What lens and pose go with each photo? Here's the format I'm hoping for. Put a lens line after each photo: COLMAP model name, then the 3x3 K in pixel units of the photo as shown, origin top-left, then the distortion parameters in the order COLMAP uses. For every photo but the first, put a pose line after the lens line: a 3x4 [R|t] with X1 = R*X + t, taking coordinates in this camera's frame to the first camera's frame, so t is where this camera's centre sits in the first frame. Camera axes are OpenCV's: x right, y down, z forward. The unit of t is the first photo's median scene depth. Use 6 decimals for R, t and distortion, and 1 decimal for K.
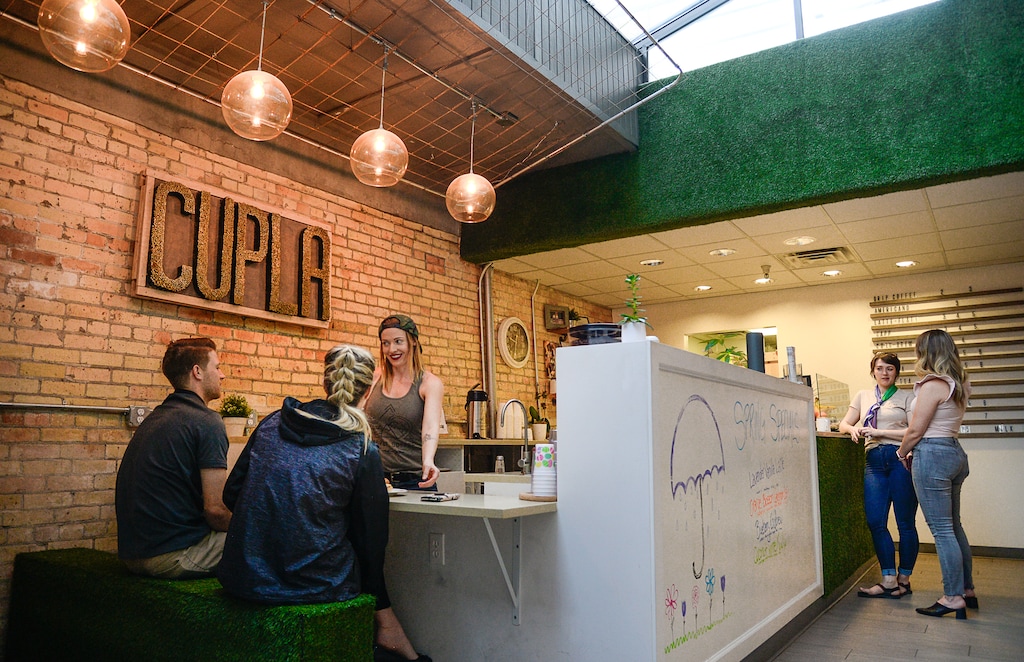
lens RADIAL K [[745.1, 0, 503.4], [0, 745.1, 329.0], [0, 0, 1]] dist [-0.092483, 0.057593]
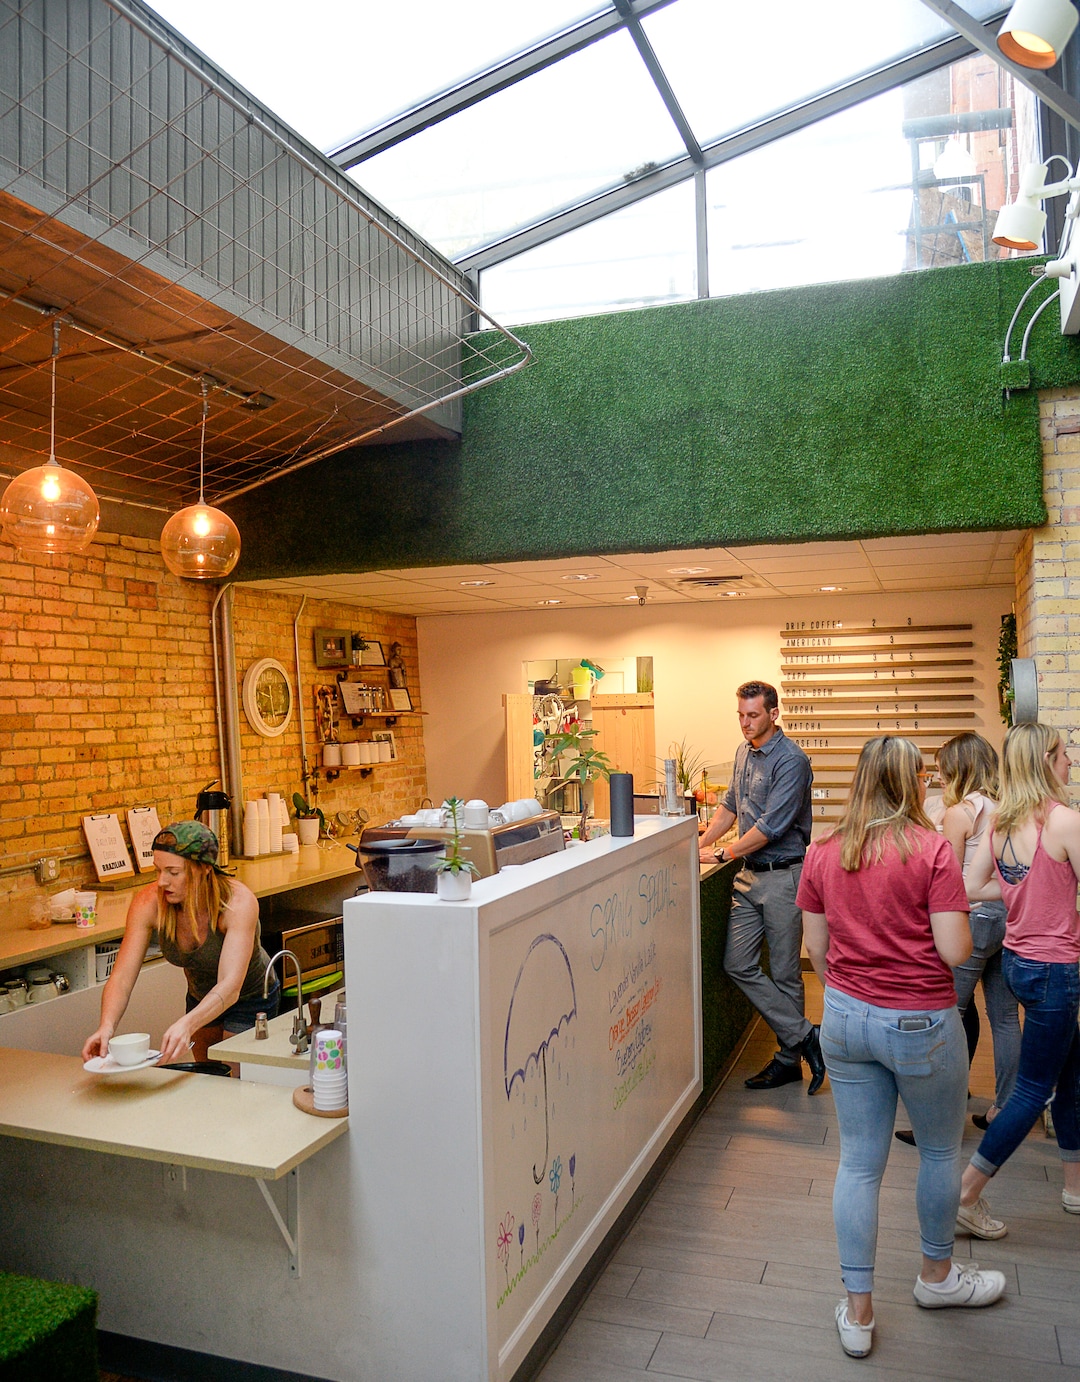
lens RADIAL K [[1143.4, 0, 538.4], [0, 1143.4, 693.9], [0, 0, 1]] dist [-0.096098, 0.030179]
pose [[0.967744, -0.014096, 0.251541, -0.008773], [-0.020291, 0.990829, 0.133590, -0.155498], [-0.251117, -0.134385, 0.958583, -0.015929]]
